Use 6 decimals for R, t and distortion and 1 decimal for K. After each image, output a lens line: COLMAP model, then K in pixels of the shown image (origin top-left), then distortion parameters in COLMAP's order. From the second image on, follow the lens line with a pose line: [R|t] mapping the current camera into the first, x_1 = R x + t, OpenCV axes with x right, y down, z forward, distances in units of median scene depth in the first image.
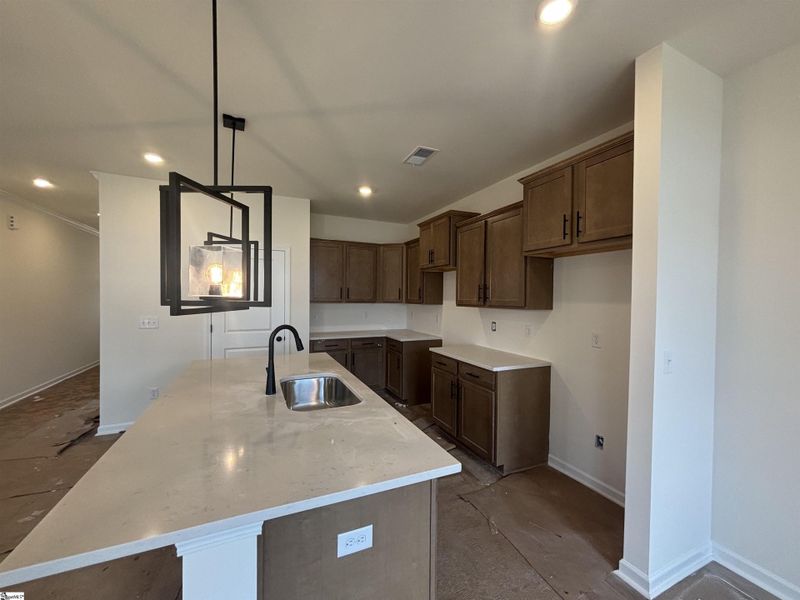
lens RADIAL K [[323.6, 0, 401.3], [0, 323.6, 301.3], [0, 0, 1]] dist [0.001321, -0.000016]
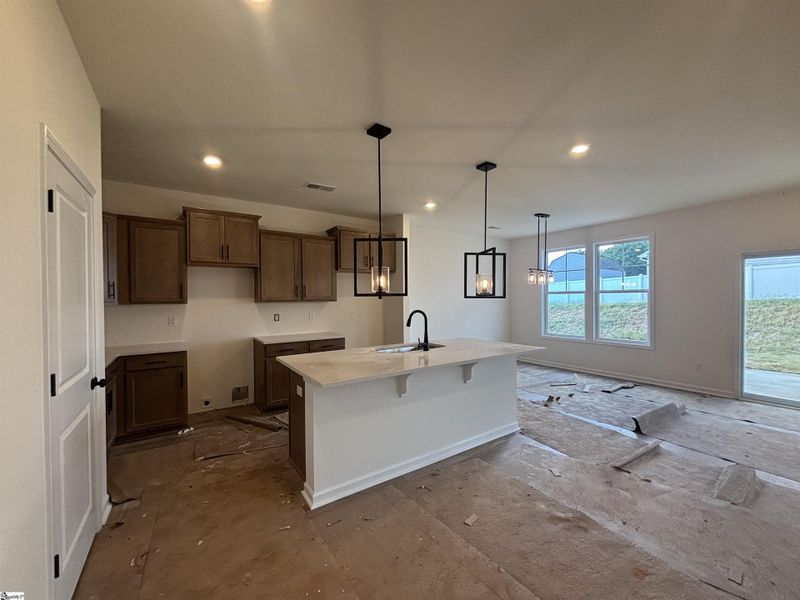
lens RADIAL K [[323.6, 0, 401.3], [0, 323.6, 301.3], [0, 0, 1]] dist [0.001321, -0.000016]
pose [[-0.177223, -0.025539, 0.983839, -1.163058], [0.013564, 0.999505, 0.028389, -0.016767], [-0.984077, 0.018376, -0.176789, 0.813211]]
